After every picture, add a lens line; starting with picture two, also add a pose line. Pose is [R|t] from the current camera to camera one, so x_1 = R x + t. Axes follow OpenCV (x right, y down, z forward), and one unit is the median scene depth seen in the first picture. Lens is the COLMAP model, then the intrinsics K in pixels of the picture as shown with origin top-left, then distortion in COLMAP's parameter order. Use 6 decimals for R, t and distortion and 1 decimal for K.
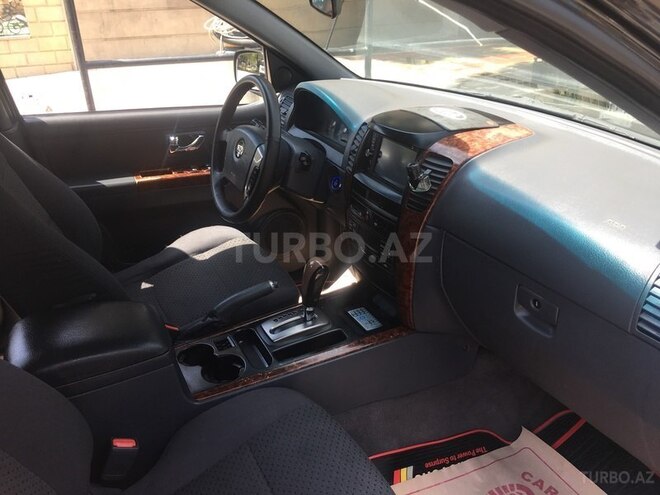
lens RADIAL K [[579.6, 0, 330.5], [0, 579.6, 248.2], [0, 0, 1]] dist [0.067374, 0.012920]
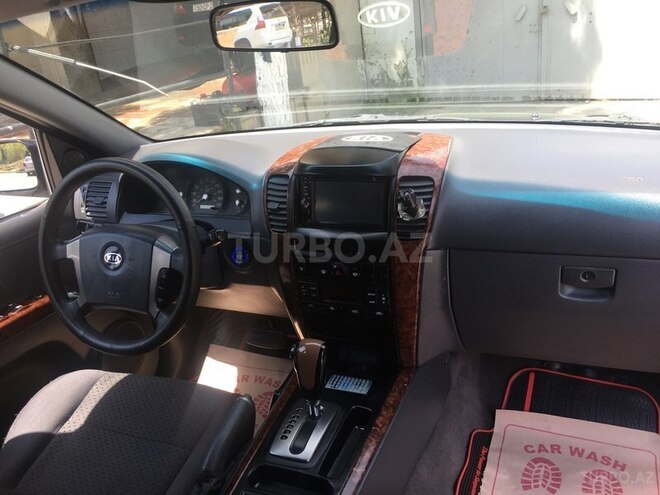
lens RADIAL K [[579.6, 0, 329.9], [0, 579.6, 246.2], [0, 0, 1]] dist [0.067374, 0.012920]
pose [[0.766326, -0.344478, 0.542291, -0.377198], [0.386956, 0.921298, 0.038416, -0.117929], [-0.512845, 0.180403, 0.839312, 0.247567]]
